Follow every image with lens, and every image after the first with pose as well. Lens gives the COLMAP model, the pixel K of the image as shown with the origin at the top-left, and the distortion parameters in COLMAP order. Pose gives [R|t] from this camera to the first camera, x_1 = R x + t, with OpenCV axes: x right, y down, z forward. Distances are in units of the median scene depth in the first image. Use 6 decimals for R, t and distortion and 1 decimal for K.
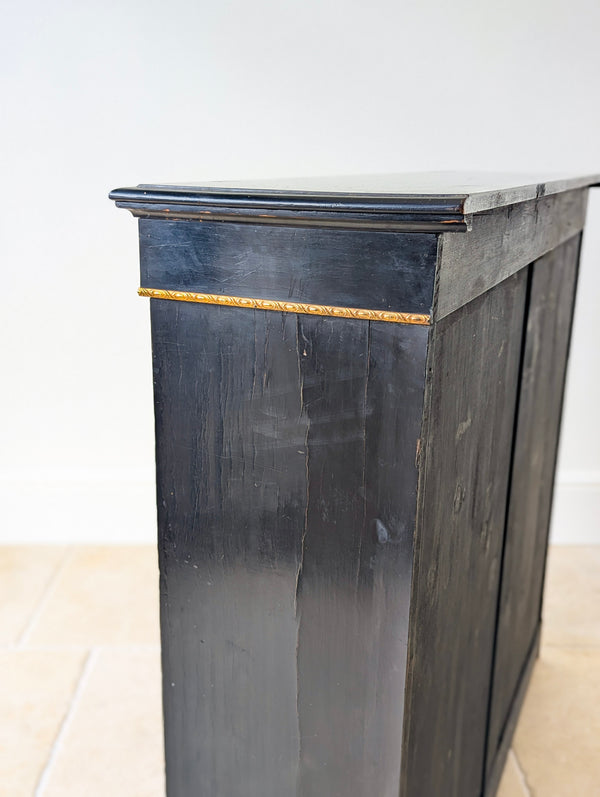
lens RADIAL K [[877.0, 0, 301.3], [0, 877.0, 413.6], [0, 0, 1]] dist [0.065489, -0.018761]
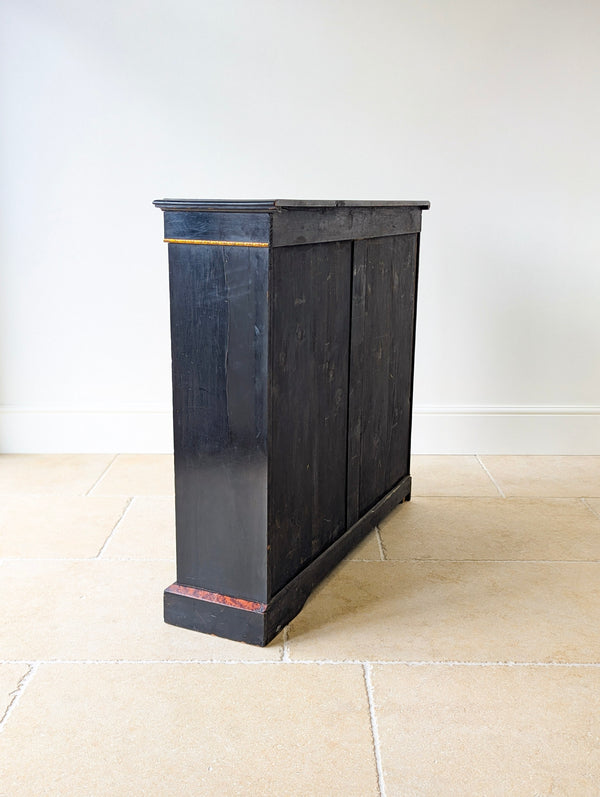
lens RADIAL K [[861.3, 0, 301.3], [0, 861.3, 412.3], [0, 0, 1]] dist [0.062524, -0.014493]
pose [[0.999778, -0.001492, -0.020994, 0.266916], [0.000507, 0.998900, -0.046892, 0.478446], [0.021041, 0.046871, 0.998679, -1.476118]]
